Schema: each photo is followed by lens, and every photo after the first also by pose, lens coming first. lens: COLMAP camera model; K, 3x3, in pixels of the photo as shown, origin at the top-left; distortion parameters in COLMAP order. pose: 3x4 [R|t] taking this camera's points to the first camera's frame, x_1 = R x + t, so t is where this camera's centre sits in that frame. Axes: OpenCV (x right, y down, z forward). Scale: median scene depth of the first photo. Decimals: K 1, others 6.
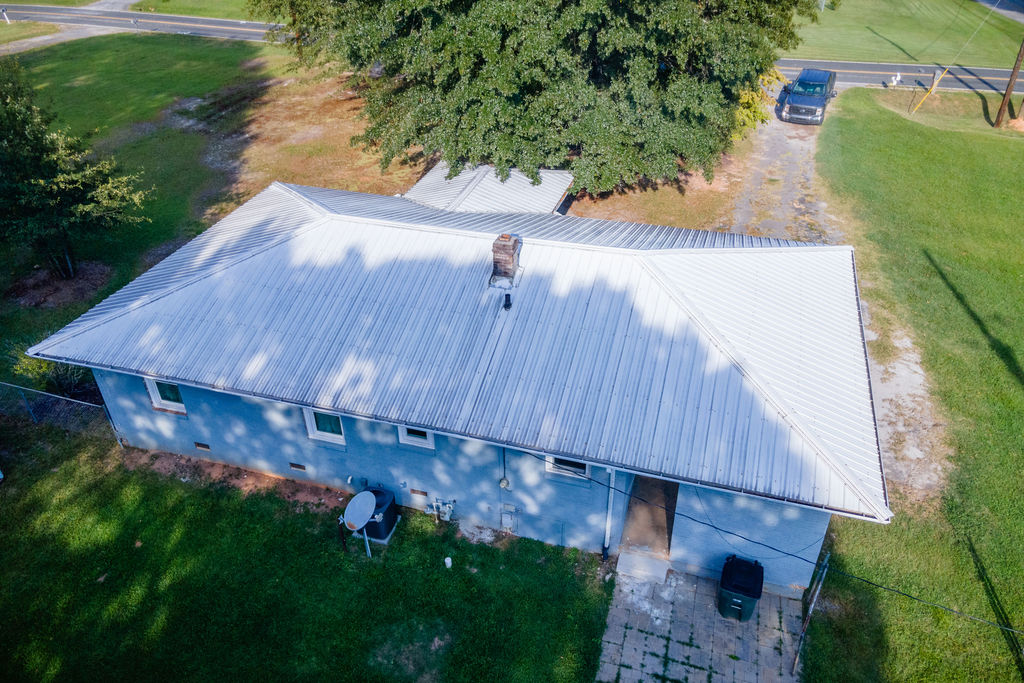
lens RADIAL K [[709.9, 0, 507.2], [0, 709.9, 349.9], [0, 0, 1]] dist [0.028802, -0.003014]
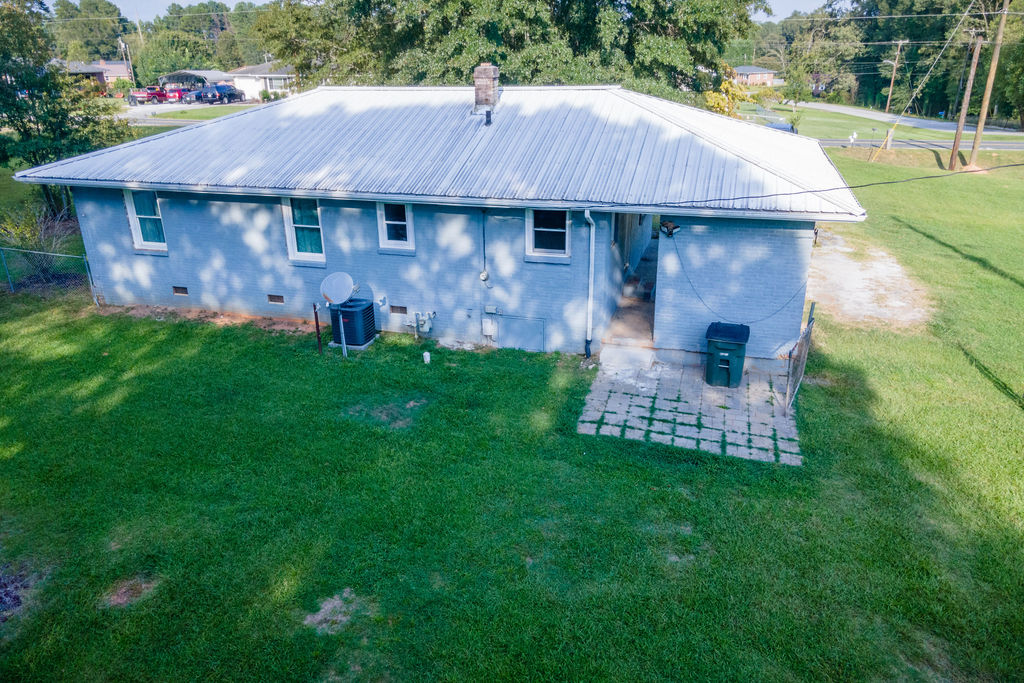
lens RADIAL K [[709.9, 0, 507.2], [0, 709.9, 349.9], [0, 0, 1]] dist [0.028802, -0.003014]
pose [[0.999916, -0.003367, 0.012508, 0.014384], [0.005921, 0.977654, -0.210136, 0.466960], [-0.011521, 0.210193, 0.977592, 0.051248]]
